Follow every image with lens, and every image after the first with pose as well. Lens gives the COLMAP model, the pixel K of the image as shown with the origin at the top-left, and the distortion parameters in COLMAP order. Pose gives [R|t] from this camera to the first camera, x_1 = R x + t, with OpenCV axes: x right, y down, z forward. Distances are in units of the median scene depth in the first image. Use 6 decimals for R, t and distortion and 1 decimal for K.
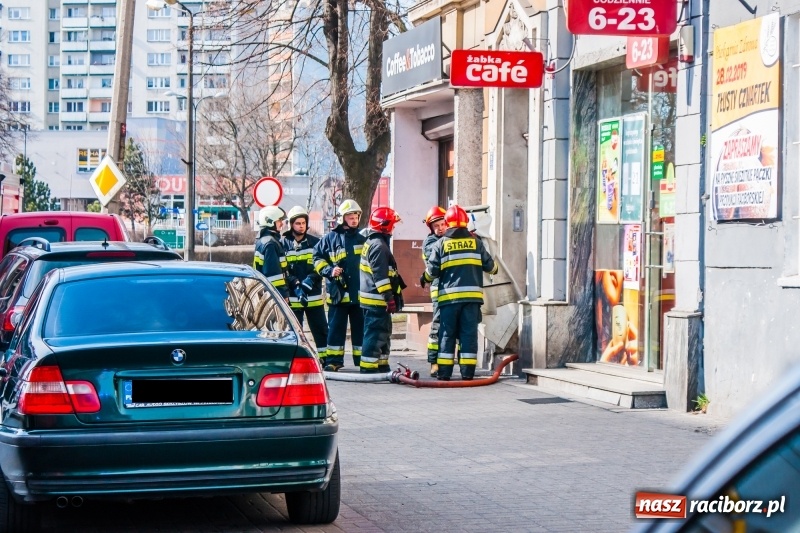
lens RADIAL K [[2313.6, 0, 400.0], [0, 2313.6, 266.5], [0, 0, 1]] dist [0.106852, 0.148628]
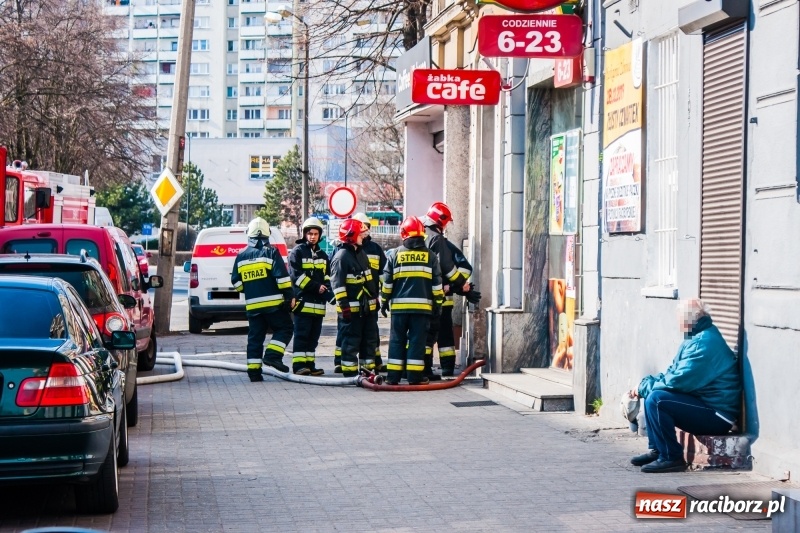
lens RADIAL K [[2313.6, 0, 400.0], [0, 2313.6, 266.5], [0, 0, 1]] dist [0.106852, 0.148628]
pose [[0.996472, -0.000911, -0.083919, 0.104786], [0.000753, 0.999998, -0.001912, -0.002186], [0.083920, 0.001842, 0.996471, -0.045794]]
